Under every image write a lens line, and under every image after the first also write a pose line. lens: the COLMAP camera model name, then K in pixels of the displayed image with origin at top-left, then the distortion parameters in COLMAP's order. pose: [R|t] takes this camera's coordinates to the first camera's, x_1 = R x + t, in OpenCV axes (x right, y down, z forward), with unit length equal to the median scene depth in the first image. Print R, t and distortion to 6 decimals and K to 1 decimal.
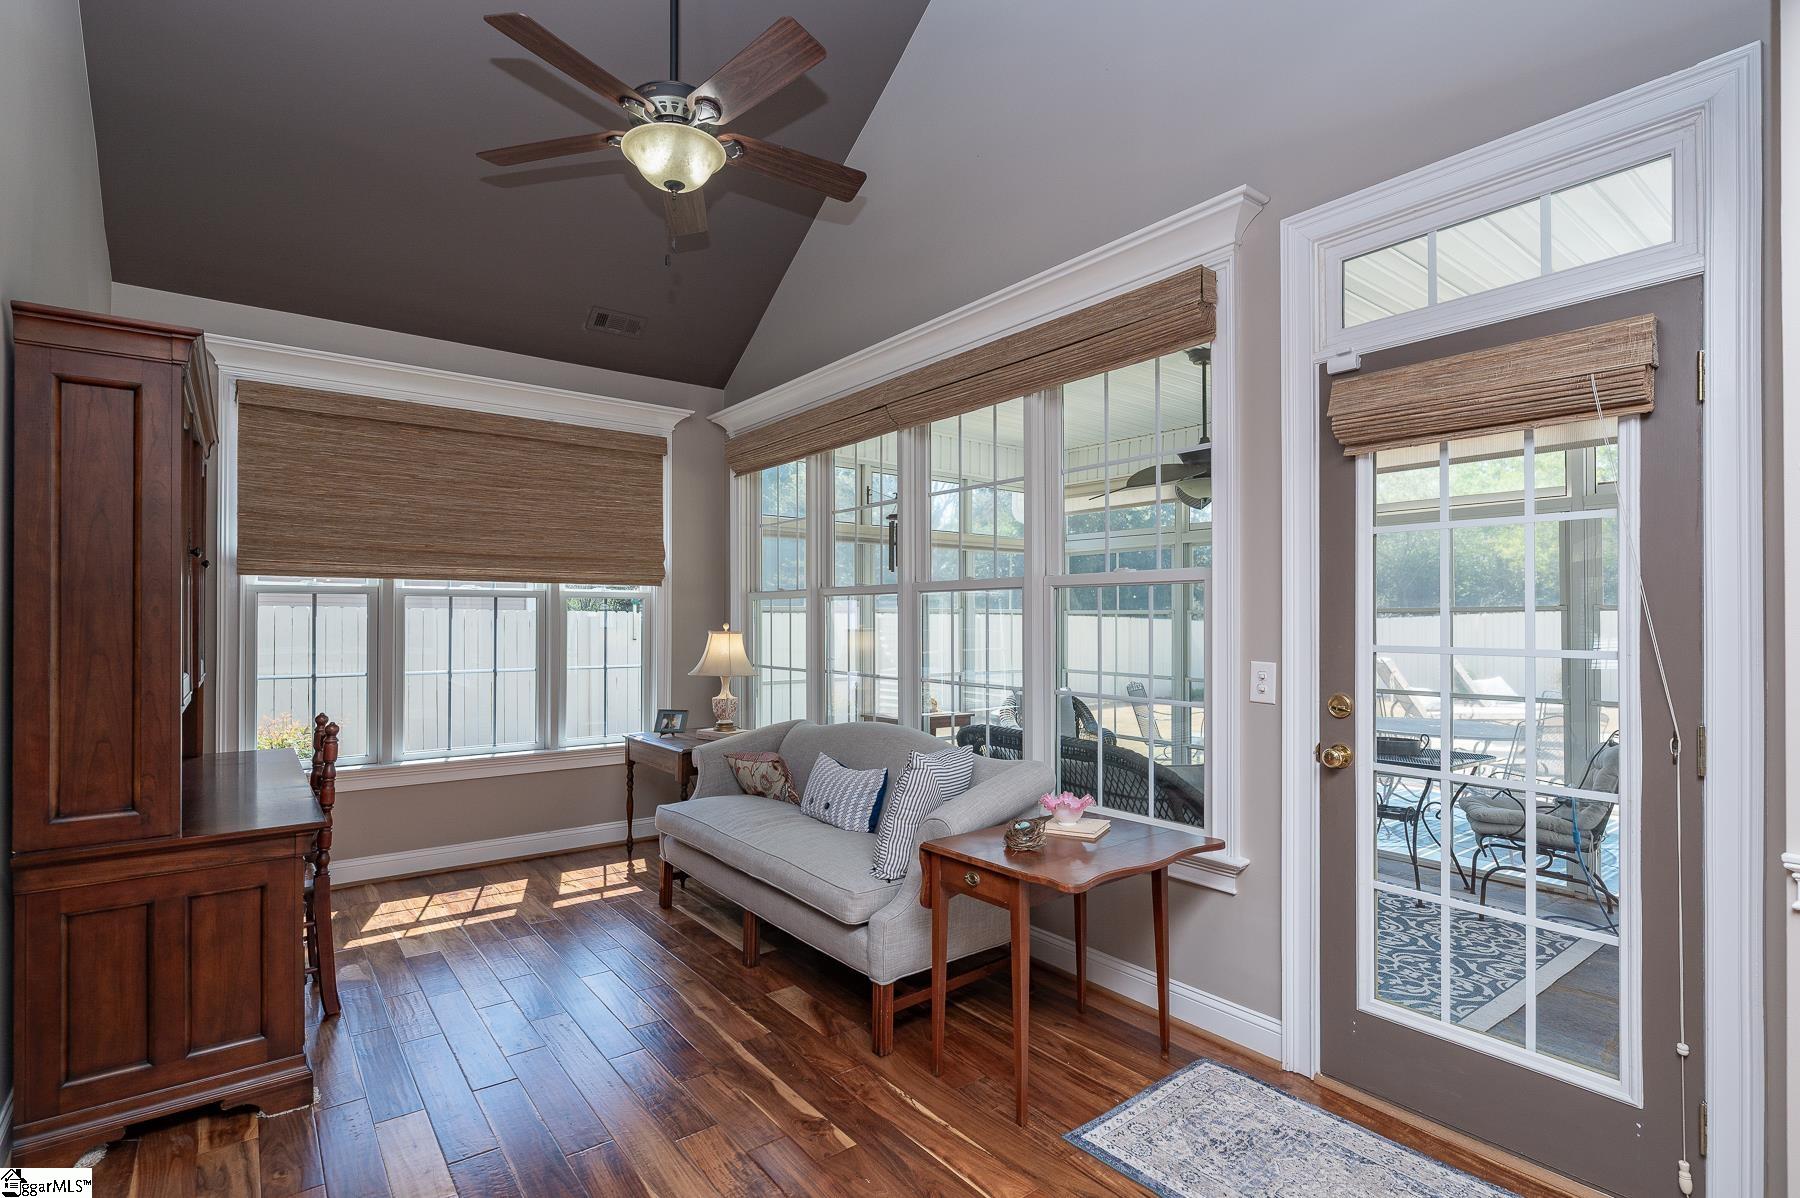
lens RADIAL K [[842.7, 0, 858.9], [0, 842.7, 623.8], [0, 0, 1]] dist [0.000980, -0.000311]
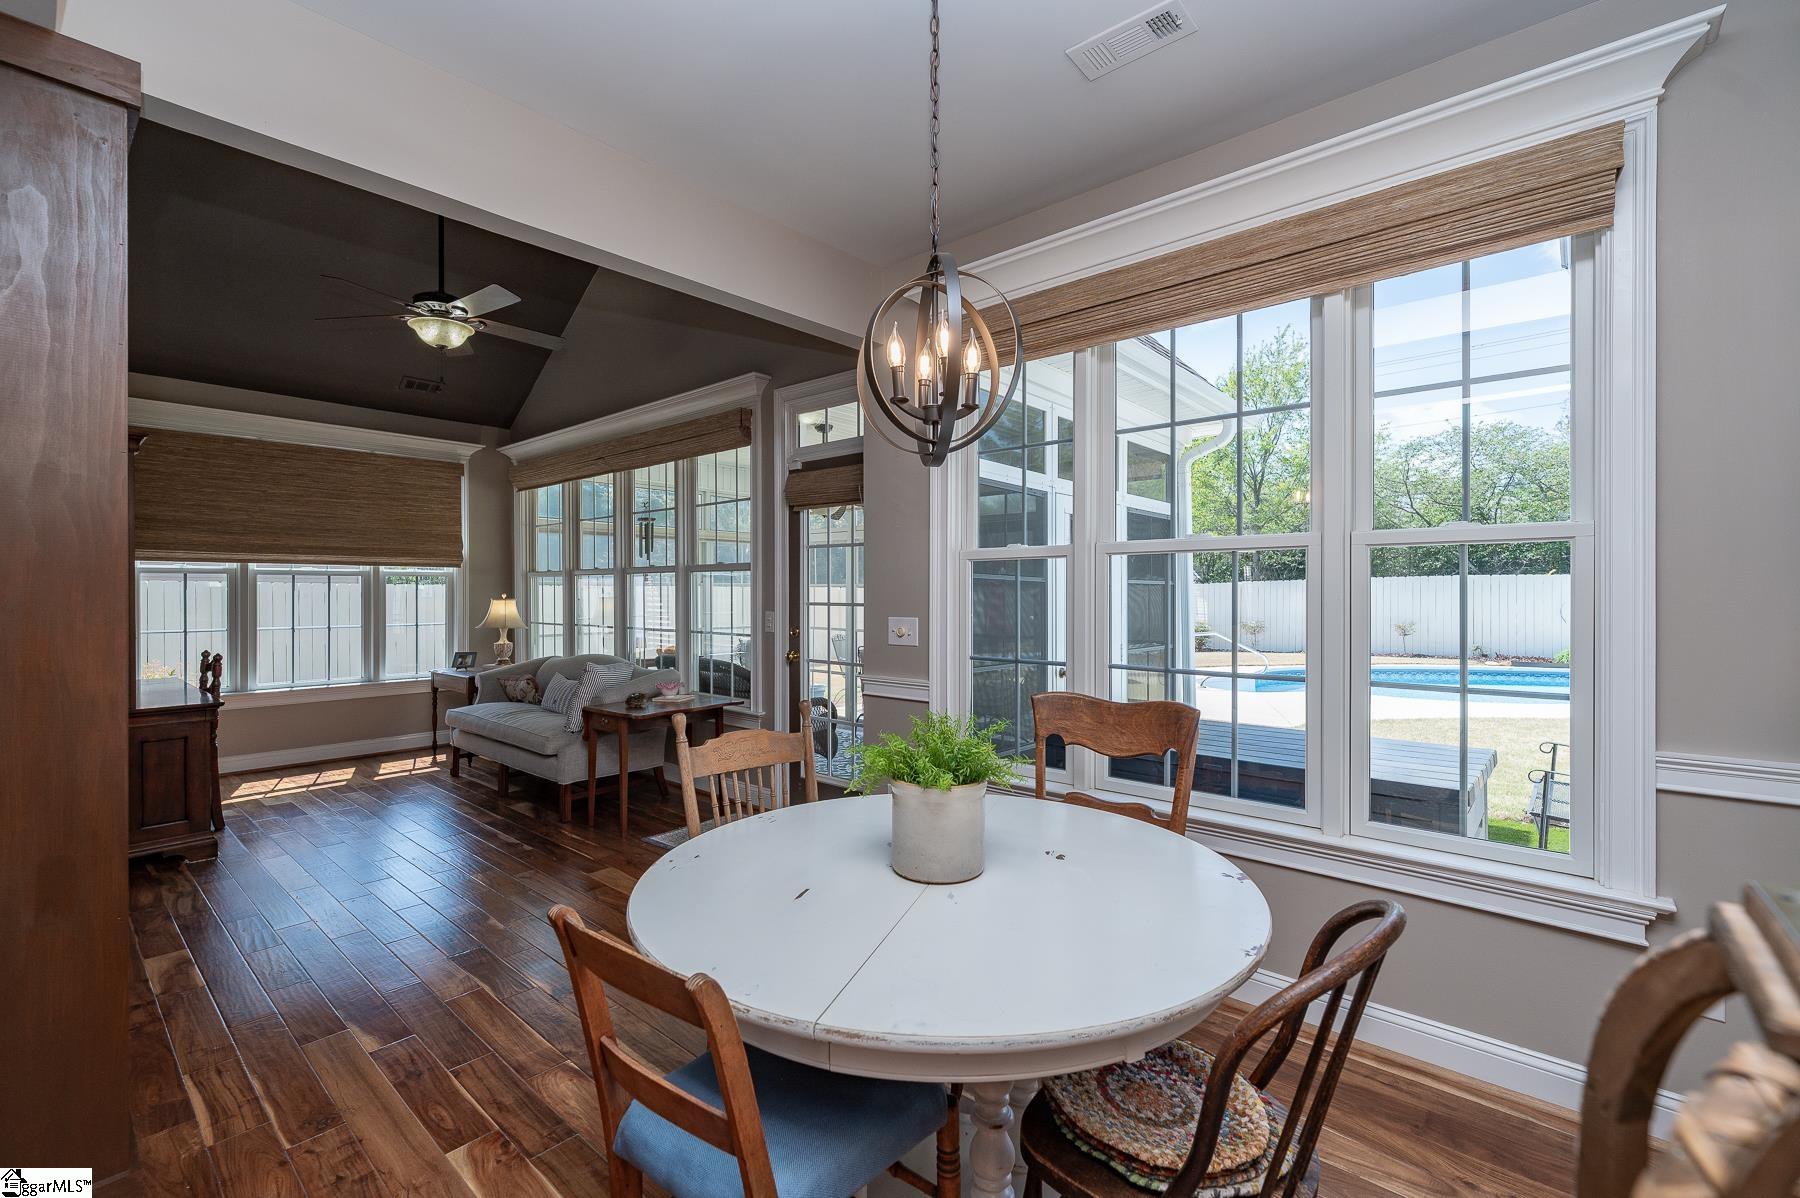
lens RADIAL K [[786.6, 0, 900.0], [0, 786.6, 599.0], [0, 0, 1]] dist [0.000174, 0.000711]
pose [[0.975583, -0.004091, 0.219592, 0.234794], [0.002602, 0.999972, 0.007068, 0.001684], [-0.219615, -0.006324, 0.975566, -0.548302]]
